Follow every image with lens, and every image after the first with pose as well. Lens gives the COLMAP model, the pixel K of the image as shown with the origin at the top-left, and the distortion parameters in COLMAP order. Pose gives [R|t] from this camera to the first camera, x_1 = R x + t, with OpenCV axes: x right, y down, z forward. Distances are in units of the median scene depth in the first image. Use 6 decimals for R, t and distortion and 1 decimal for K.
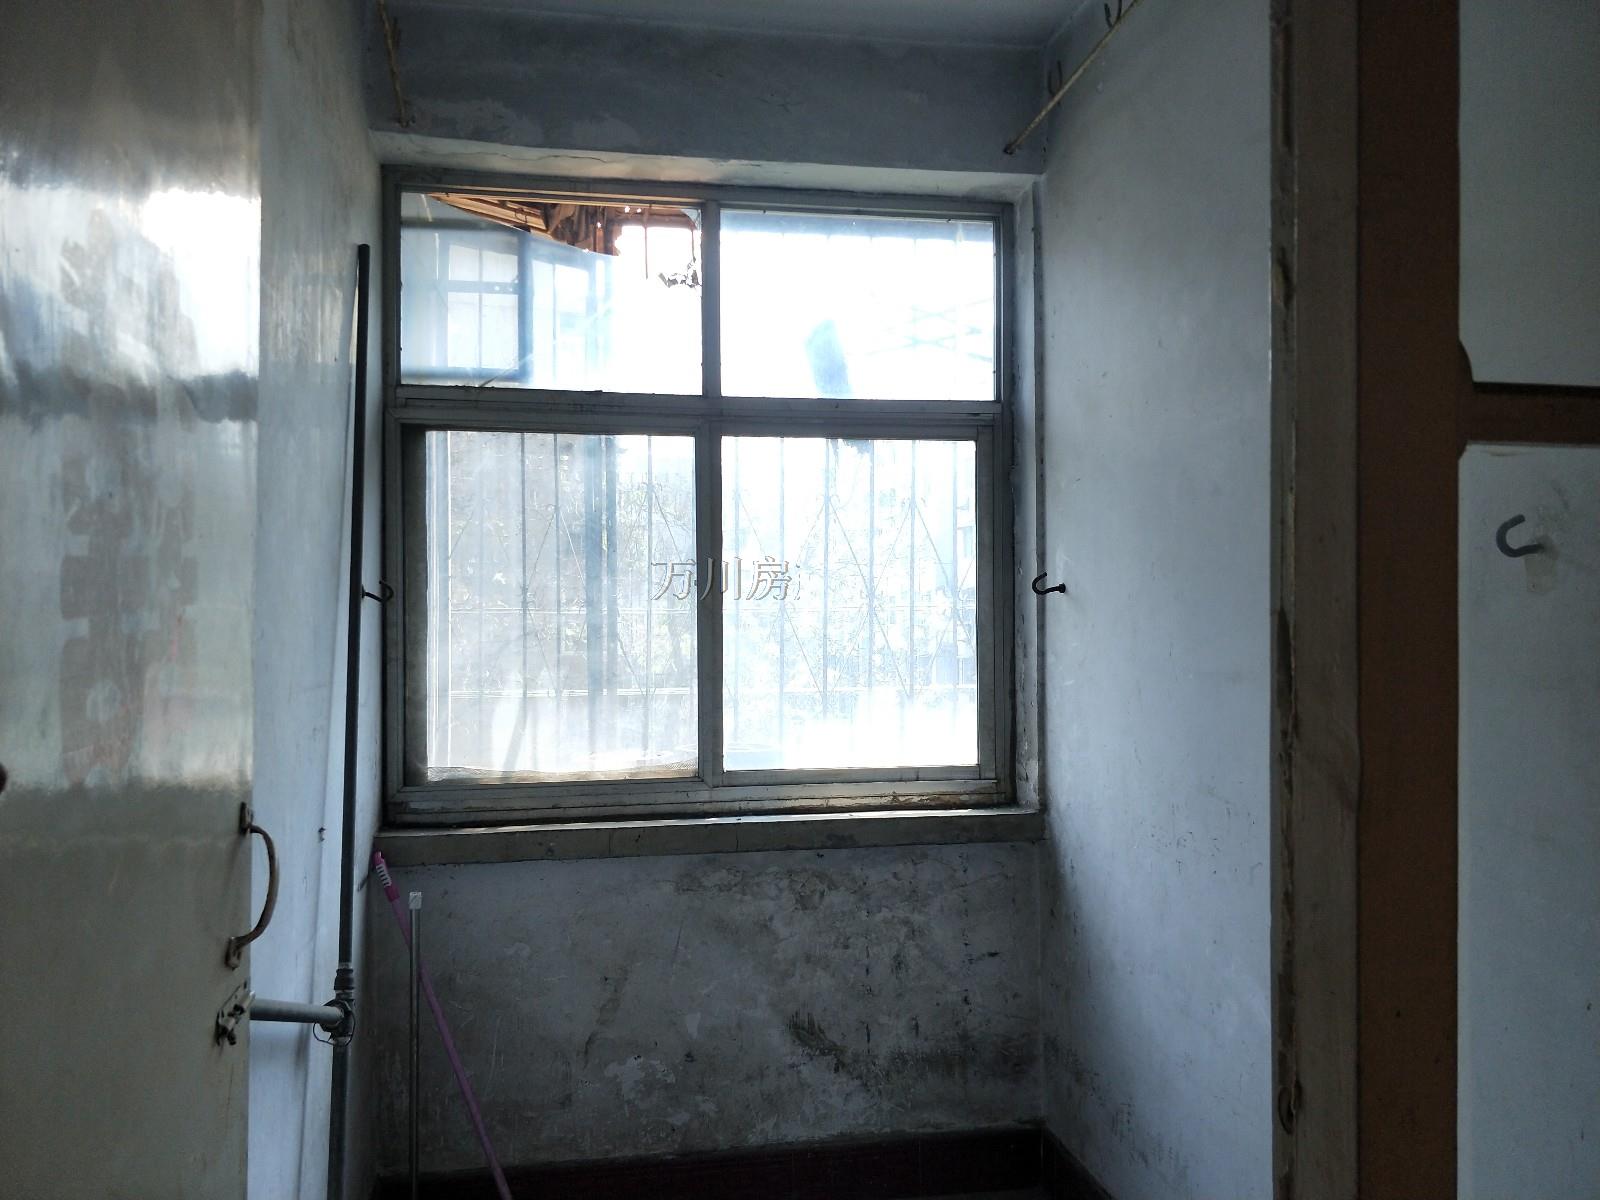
lens RADIAL K [[1301.8, 0, 796.2], [0, 1301.8, 598.5], [0, 0, 1]] dist [0.015299, -0.019403]
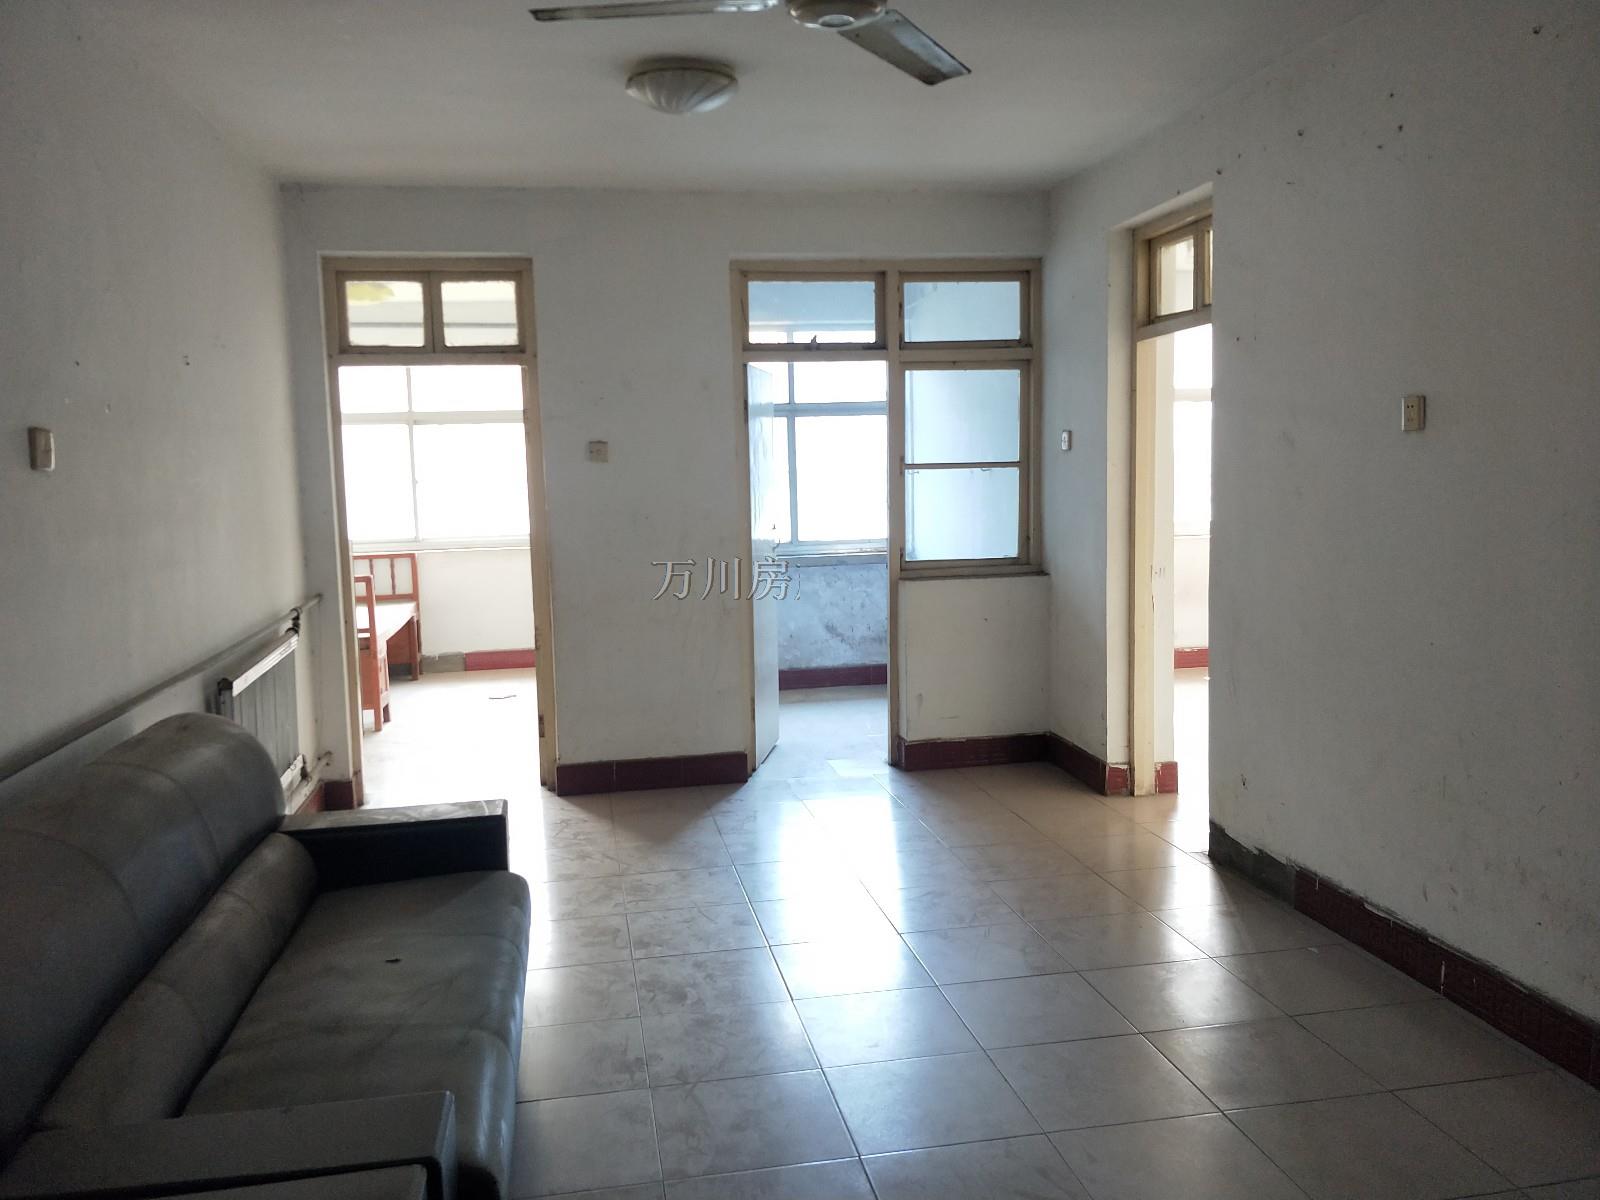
lens RADIAL K [[1301.8, 0, 803.4], [0, 1301.8, 594.4], [0, 0, 1]] dist [0.015299, -0.019403]
pose [[0.999723, -0.018647, 0.014393, -0.092574], [0.017358, 0.996229, 0.085004, 0.011362], [-0.015923, -0.084731, 0.996277, -1.846920]]
